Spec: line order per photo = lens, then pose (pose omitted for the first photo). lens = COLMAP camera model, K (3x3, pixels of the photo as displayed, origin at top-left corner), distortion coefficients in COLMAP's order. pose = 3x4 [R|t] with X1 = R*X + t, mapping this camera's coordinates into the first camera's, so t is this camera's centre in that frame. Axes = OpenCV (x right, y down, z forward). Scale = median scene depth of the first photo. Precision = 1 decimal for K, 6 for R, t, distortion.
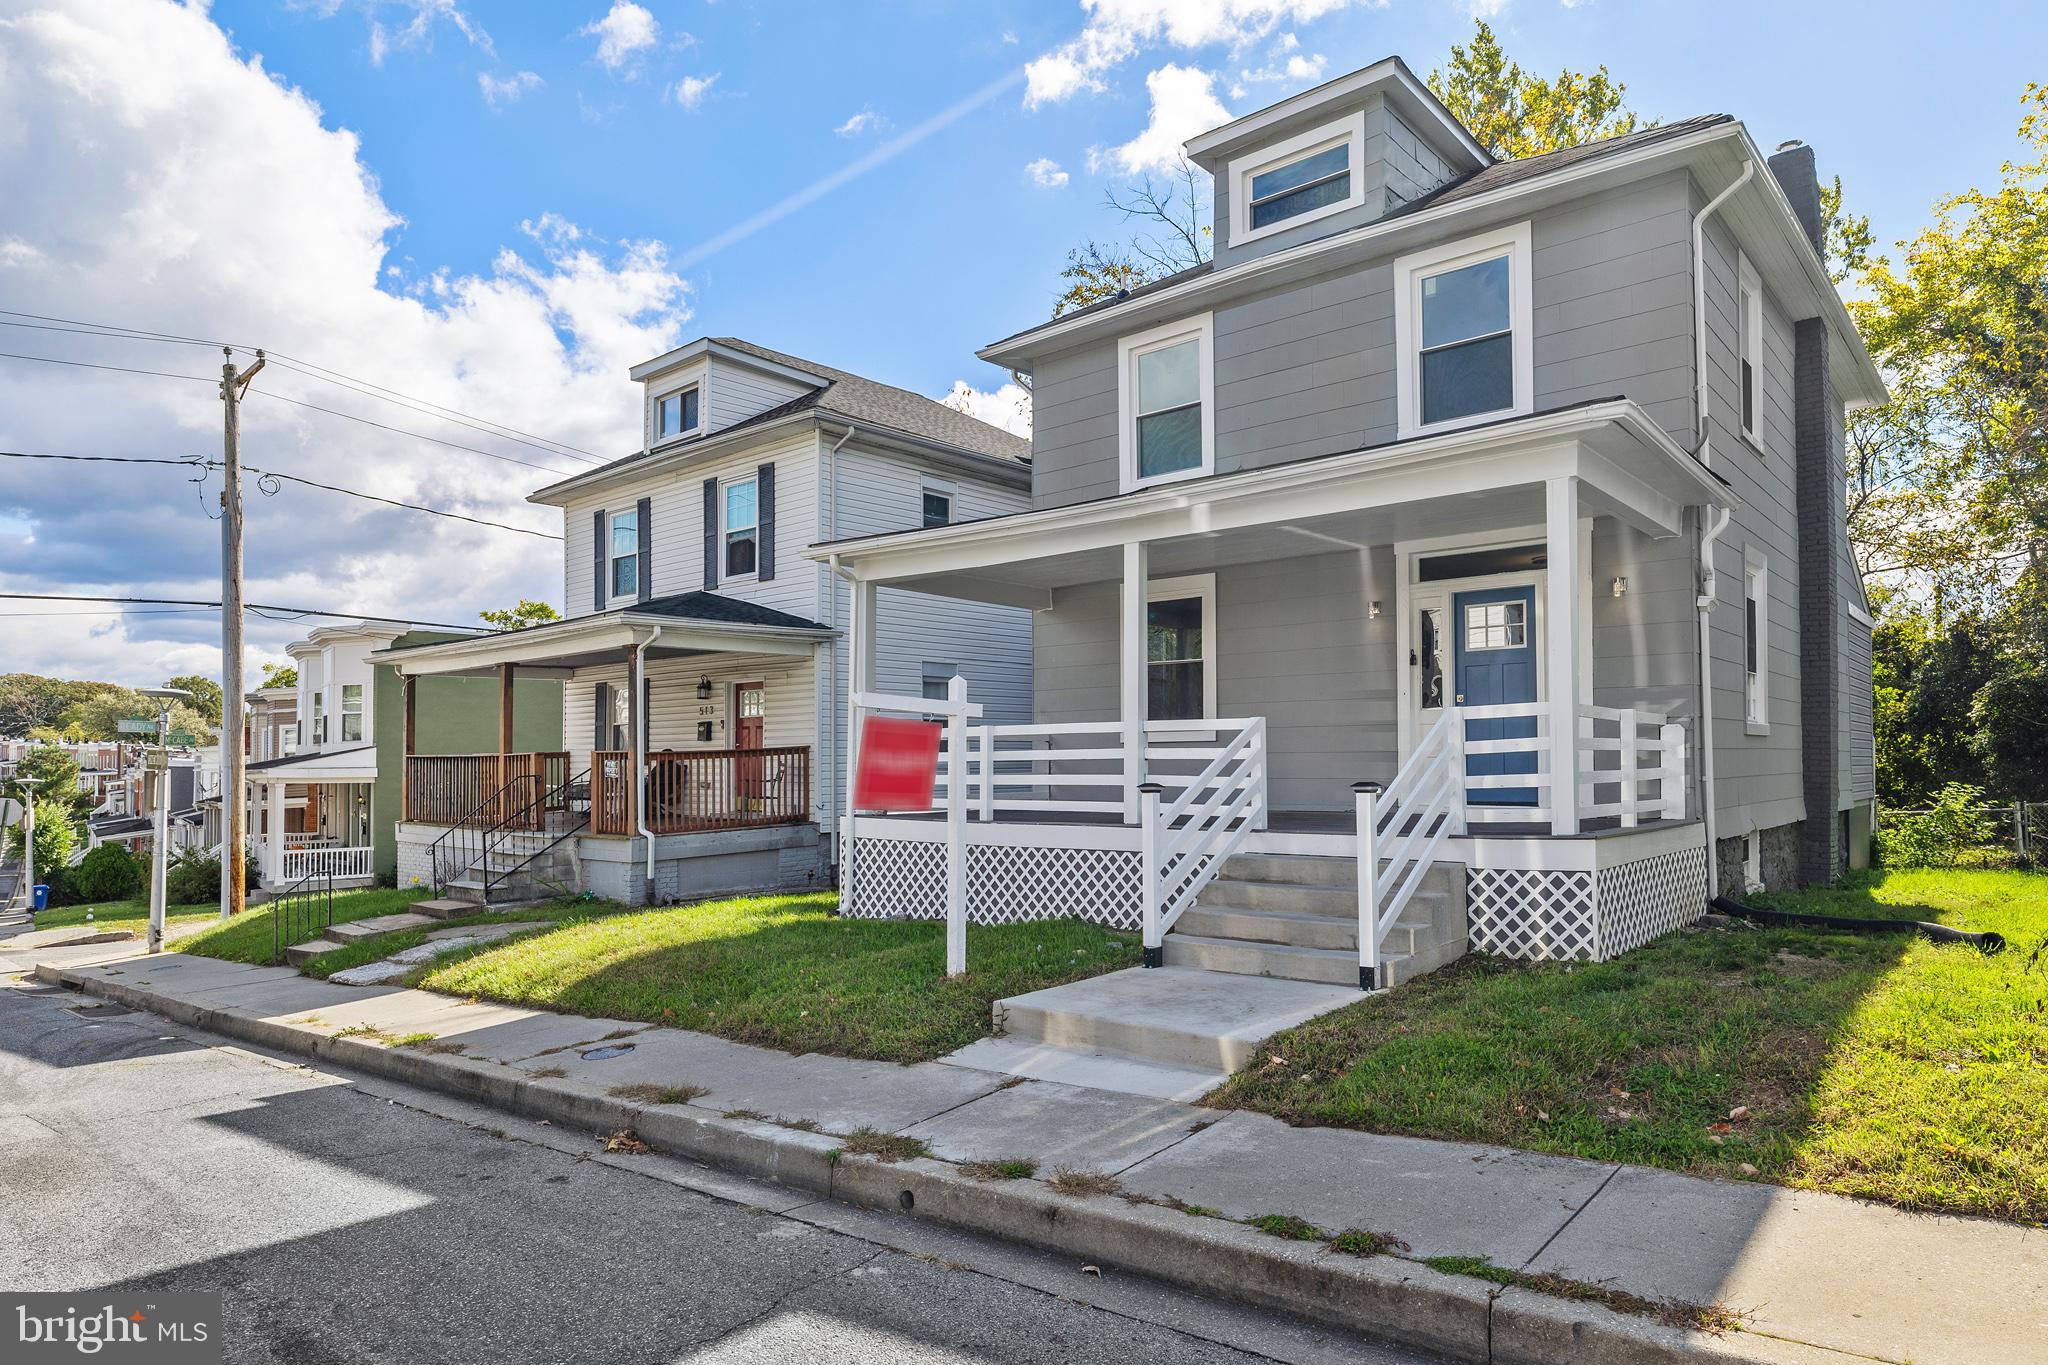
lens RADIAL K [[1239.5, 0, 1040.0], [0, 1239.5, 743.3], [0, 0, 1]] dist [-0.003748, -0.000020]
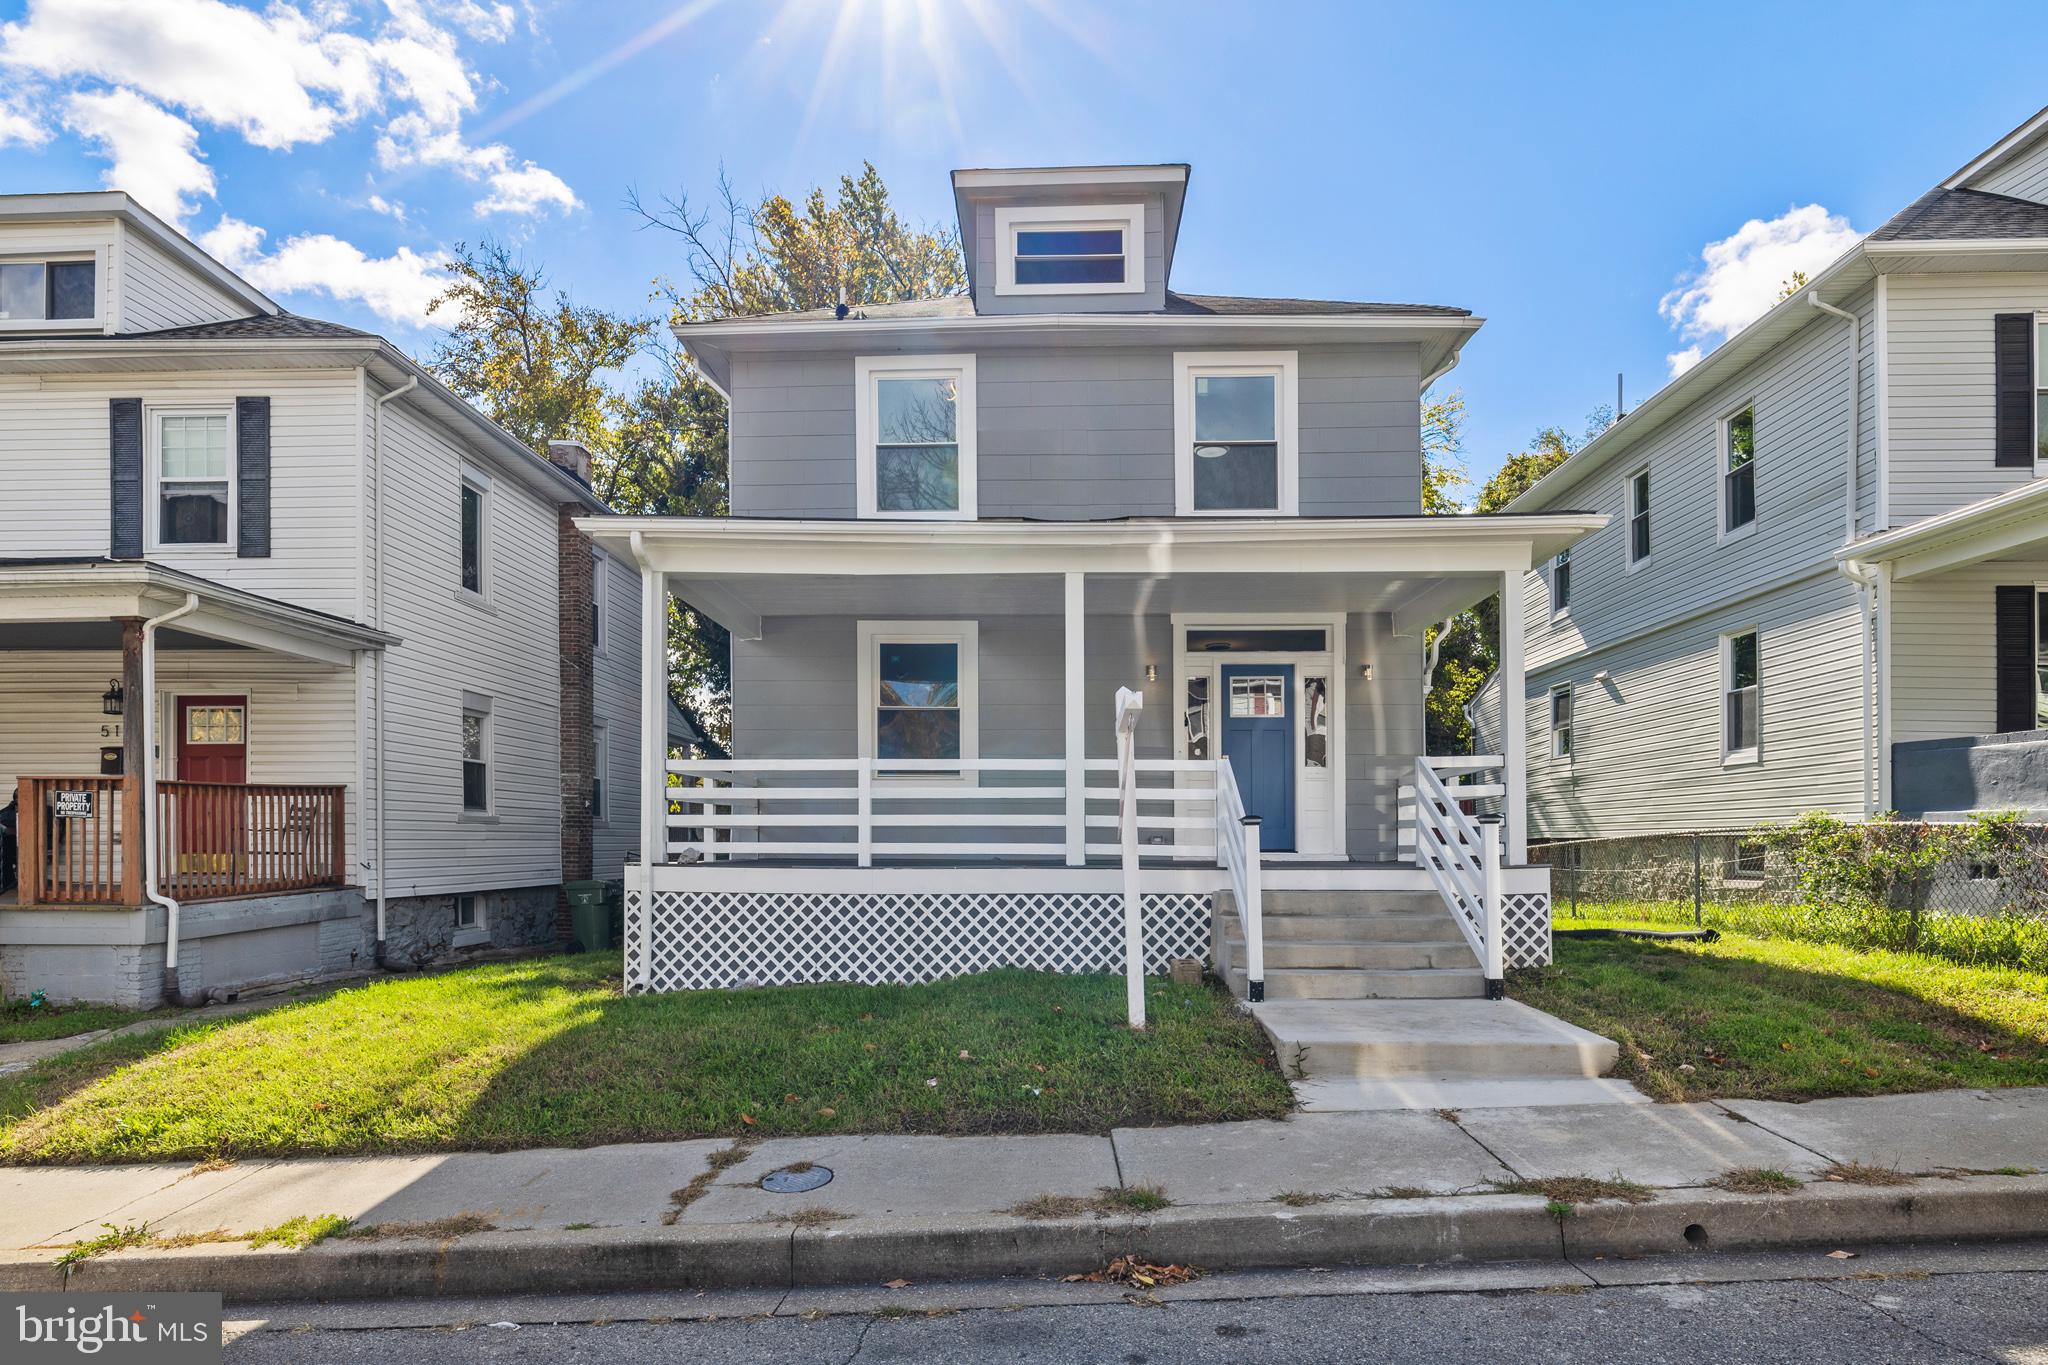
lens RADIAL K [[1145.3, 0, 1040.9], [0, 1145.3, 845.2], [0, 0, 1]] dist [-0.000982, 0.001687]
pose [[0.779607, 0.009837, 0.626192, -0.428331], [-0.019316, 0.999779, 0.008343, 0.035945], [-0.625971, -0.018600, 0.779625, 0.275580]]
